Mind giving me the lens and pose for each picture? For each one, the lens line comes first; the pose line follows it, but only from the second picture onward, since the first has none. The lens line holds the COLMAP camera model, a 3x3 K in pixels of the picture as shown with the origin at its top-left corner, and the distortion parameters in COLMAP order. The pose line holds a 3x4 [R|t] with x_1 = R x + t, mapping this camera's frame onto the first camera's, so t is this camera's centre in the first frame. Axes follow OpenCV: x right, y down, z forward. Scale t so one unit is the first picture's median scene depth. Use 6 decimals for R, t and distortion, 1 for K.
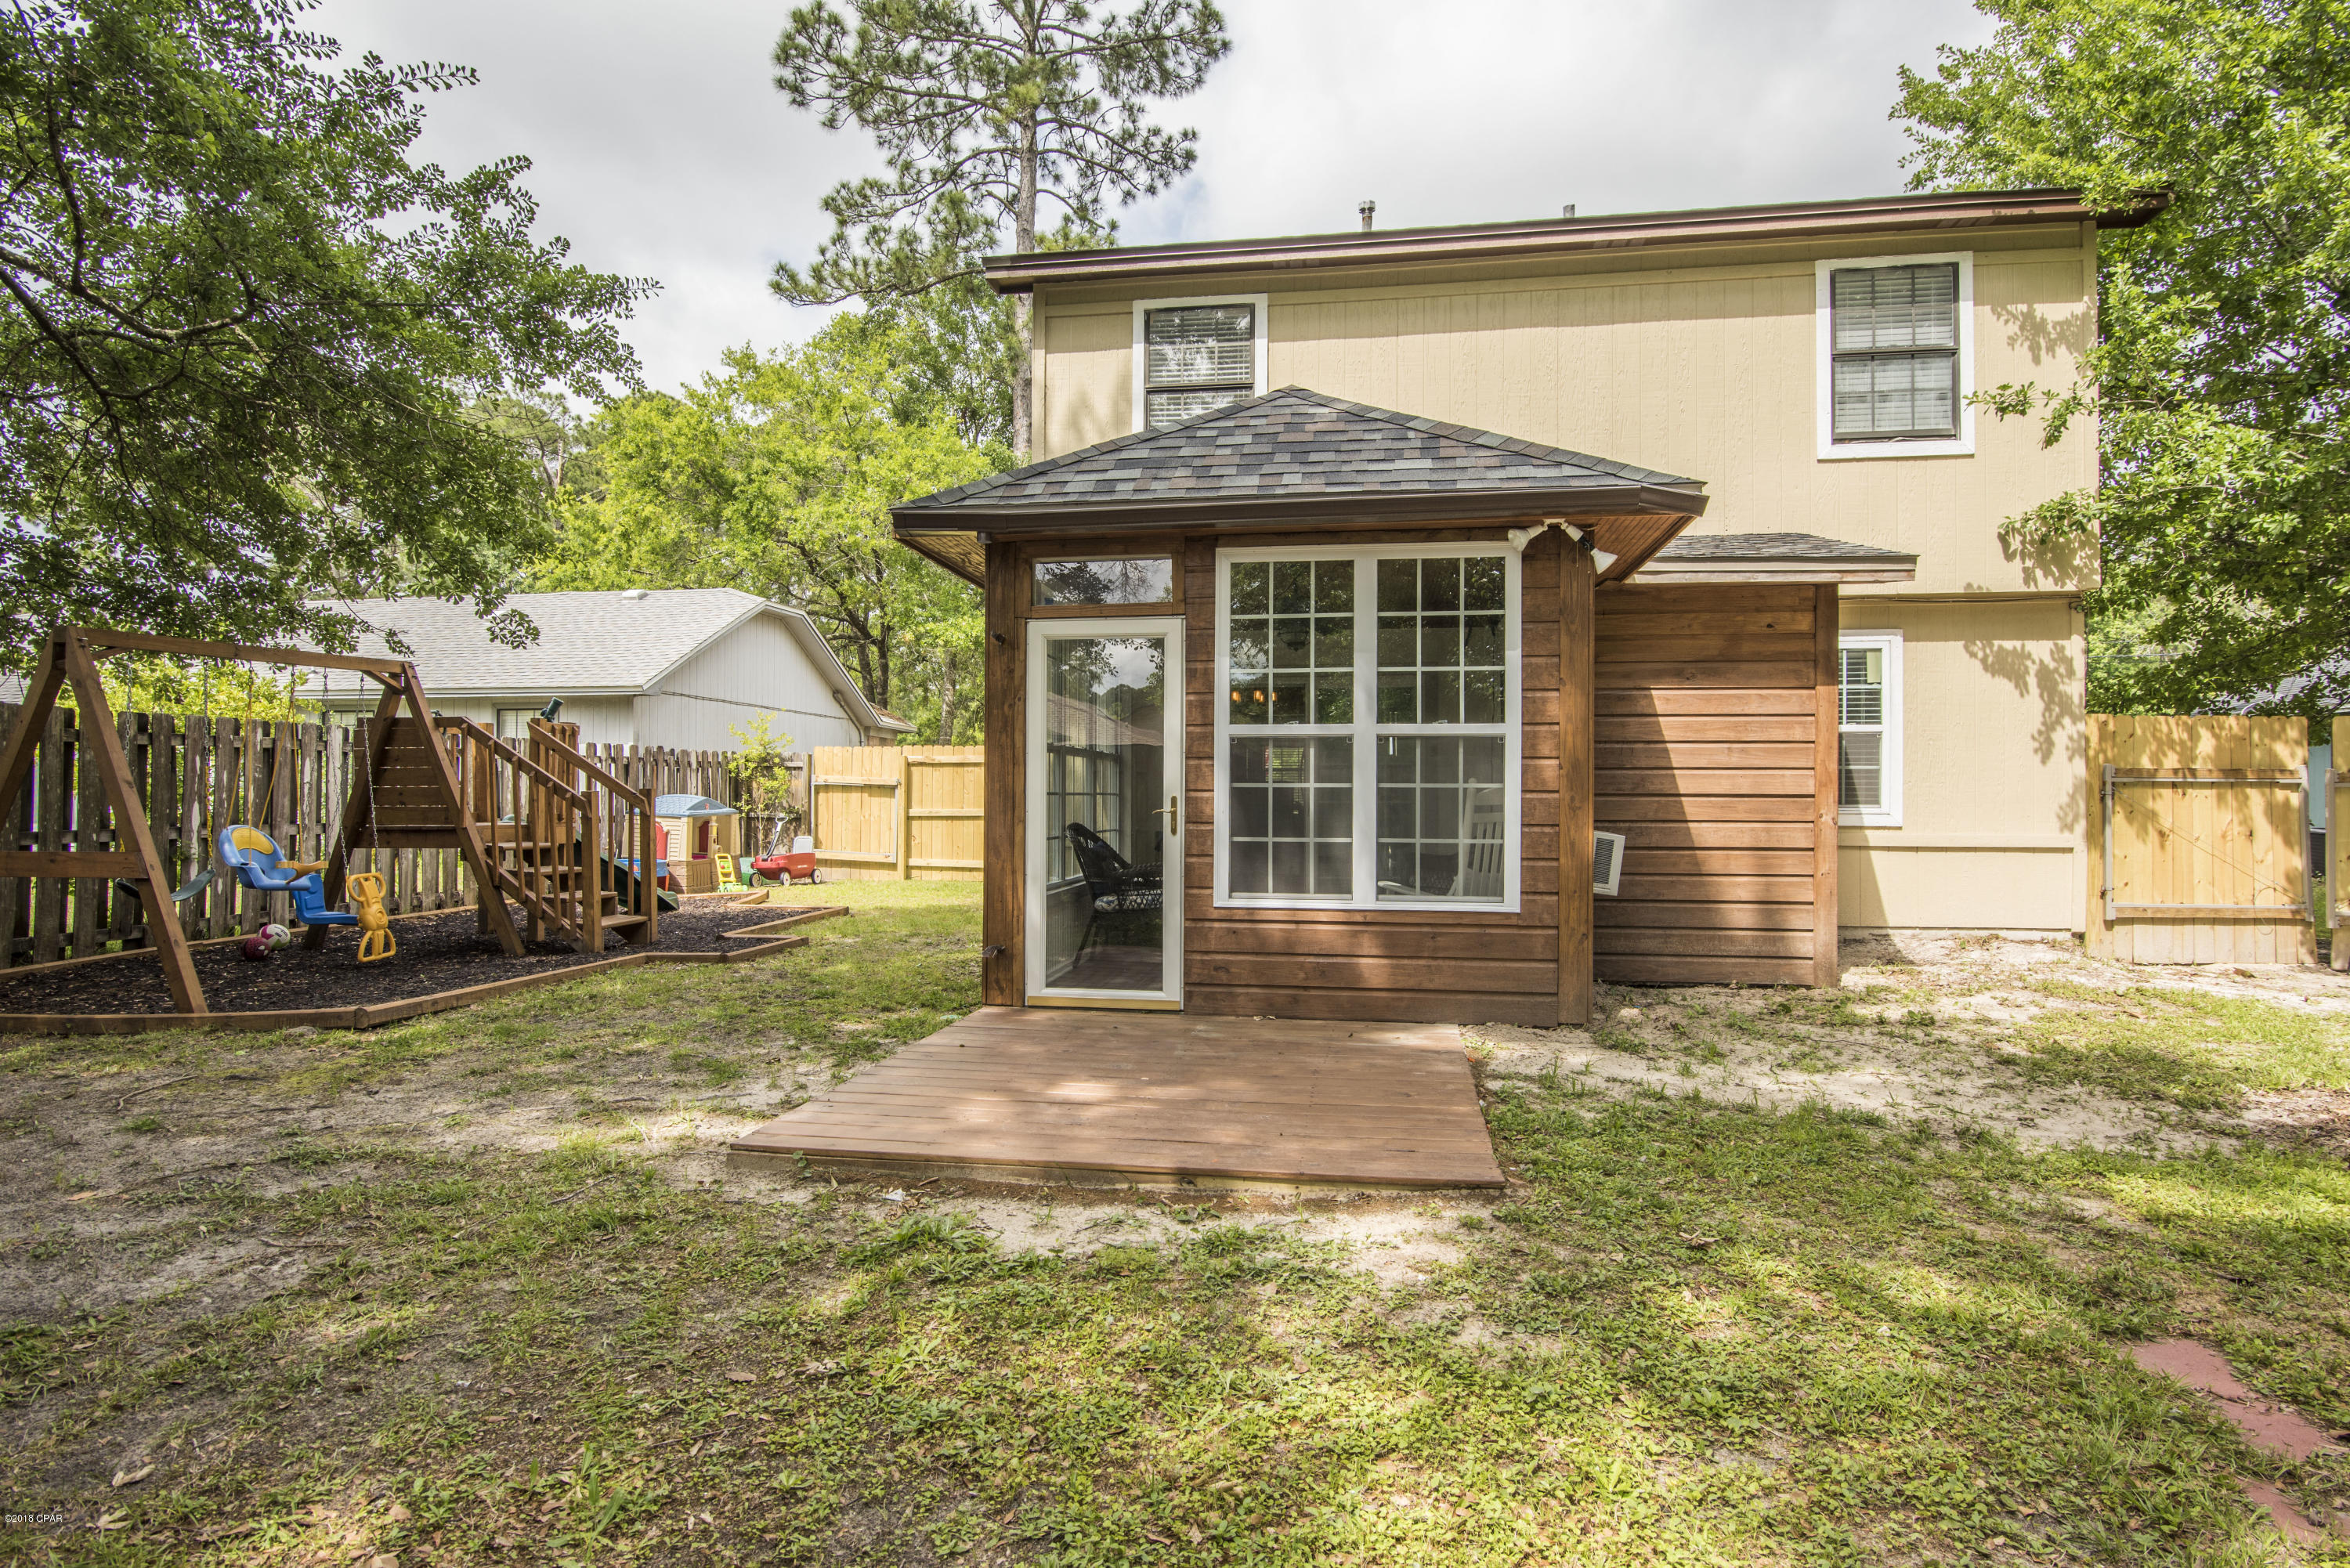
lens RADIAL K [[1145.1, 0, 1179.1], [0, 1145.1, 788.1], [0, 0, 1]] dist [-0.016125, 0.000054]
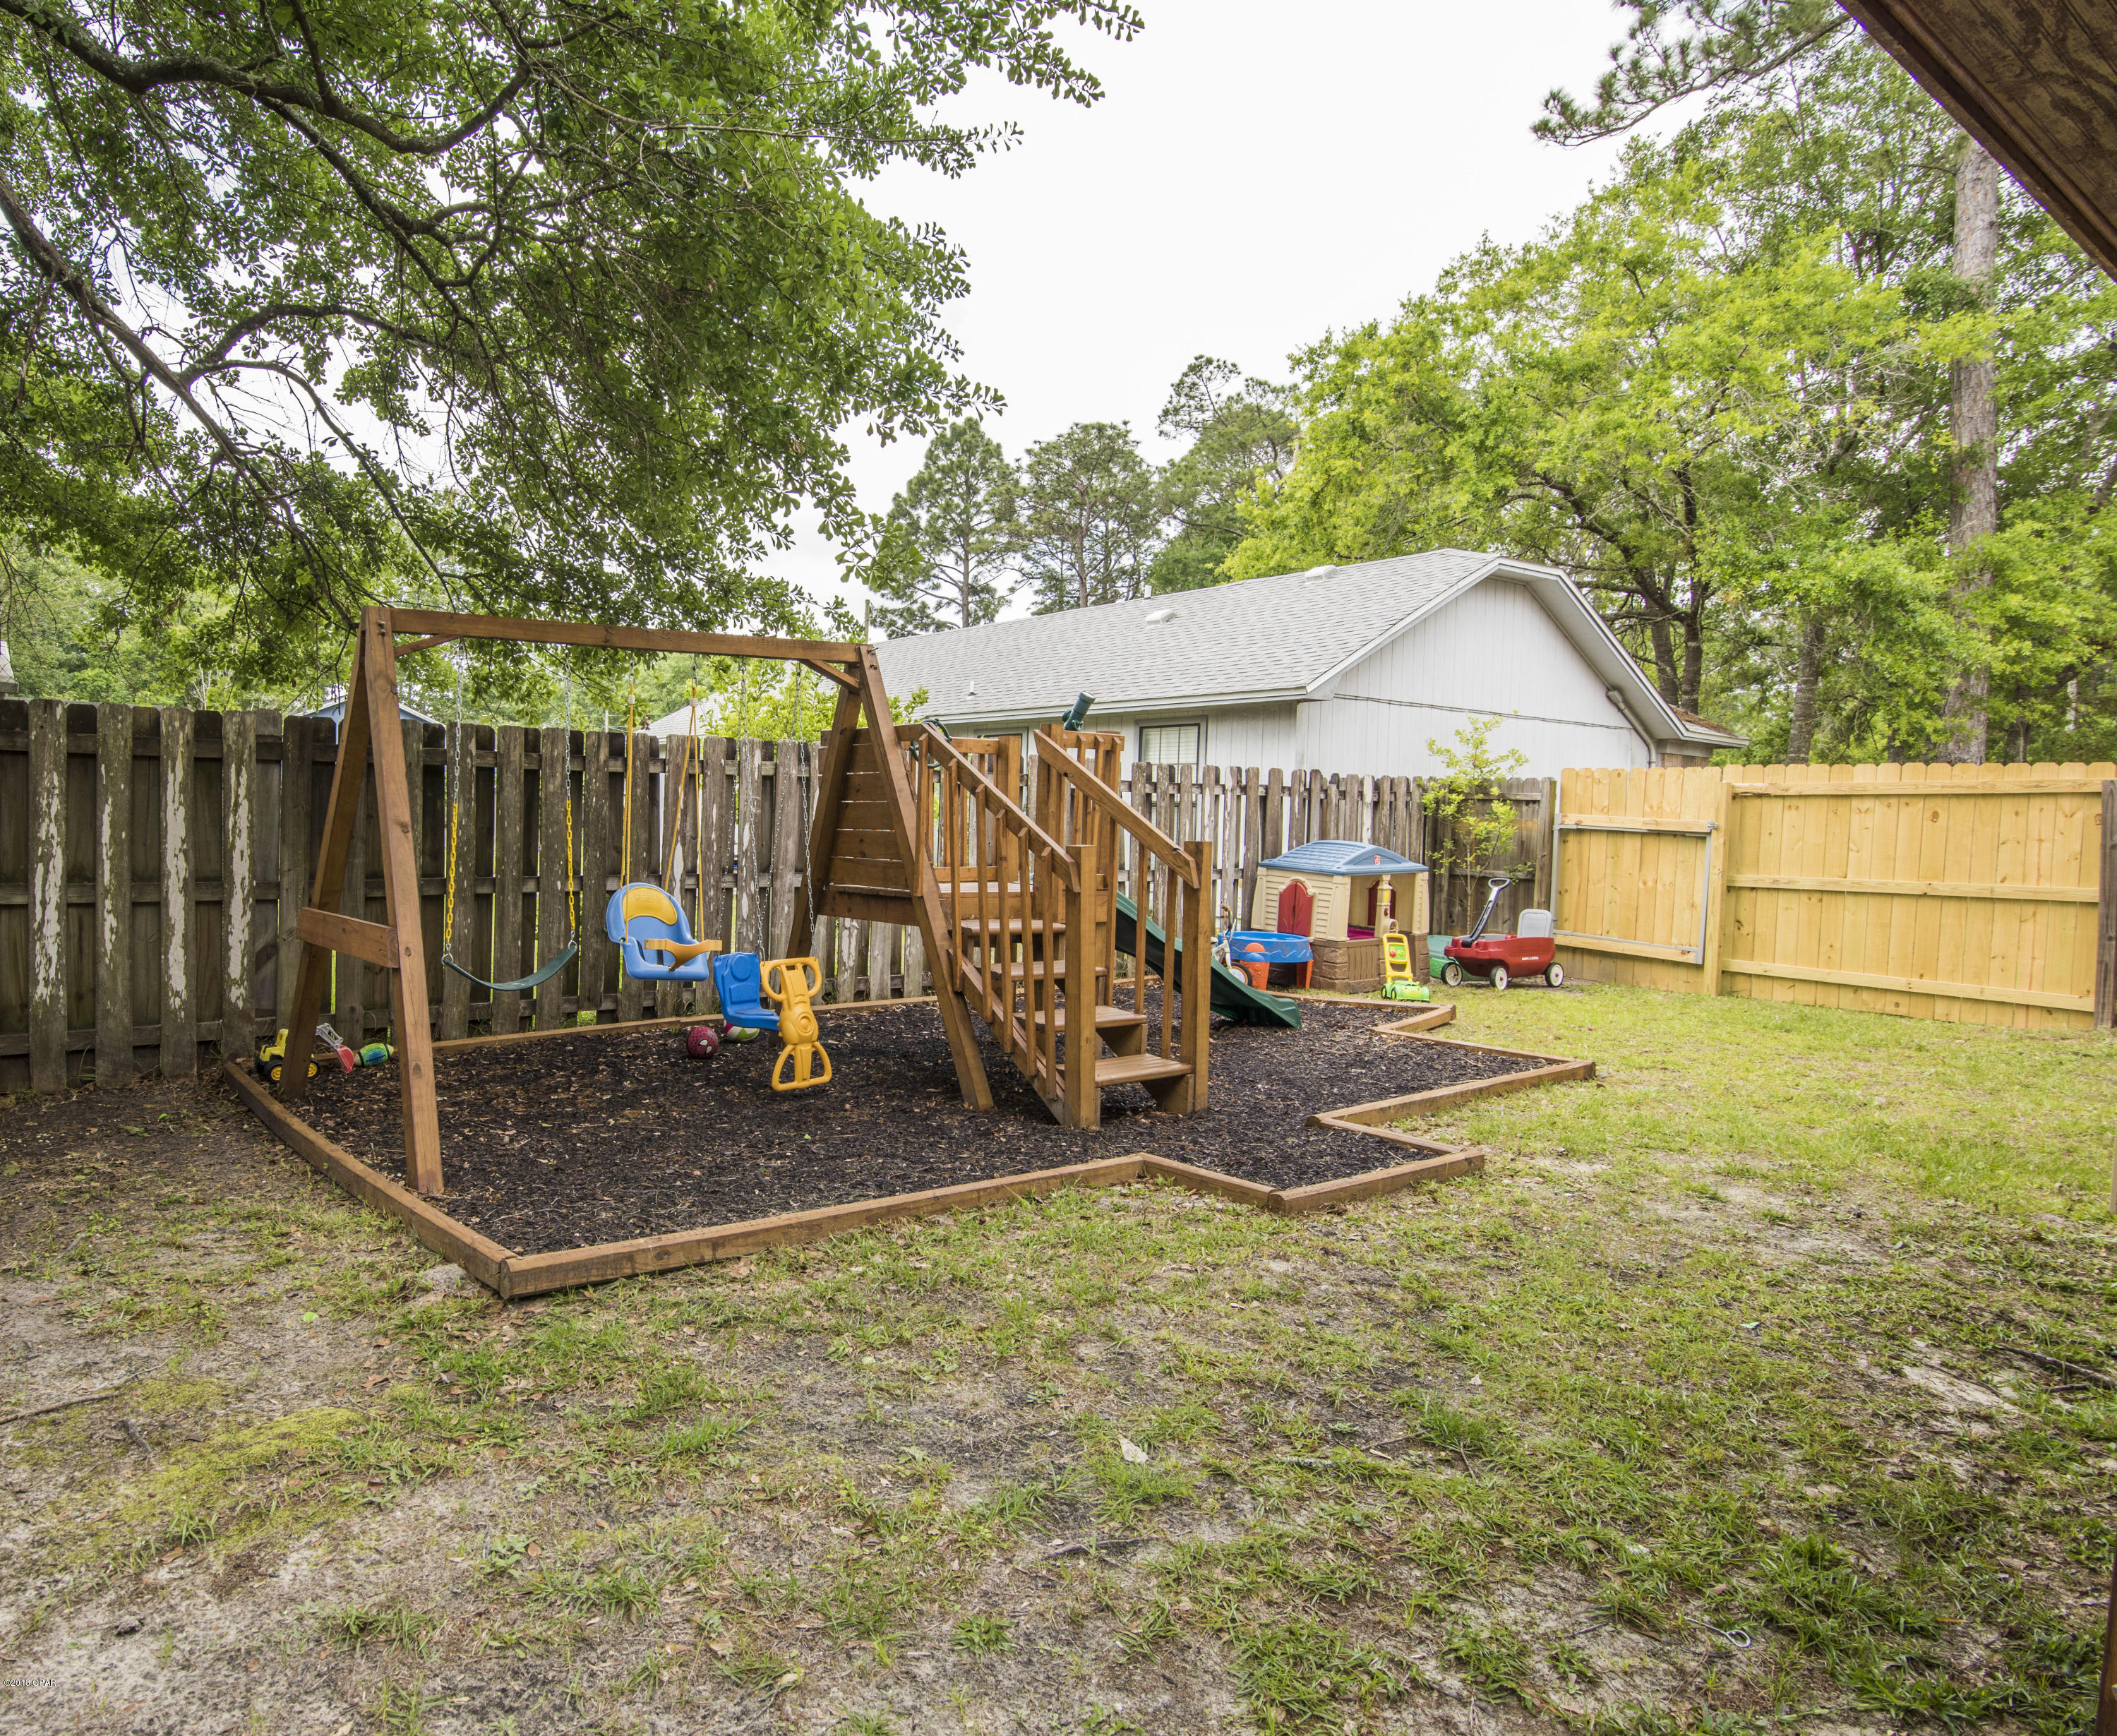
lens RADIAL K [[1125.6, 0, 964.4], [0, 1125.6, 853.9], [0, 0, 1]] dist [-0.002358, -0.001311]
pose [[0.677009, 0.040269, -0.734872, -0.089510], [-0.016076, 0.999073, 0.039937, -0.009209], [0.735799, -0.015224, 0.677029, 0.361010]]
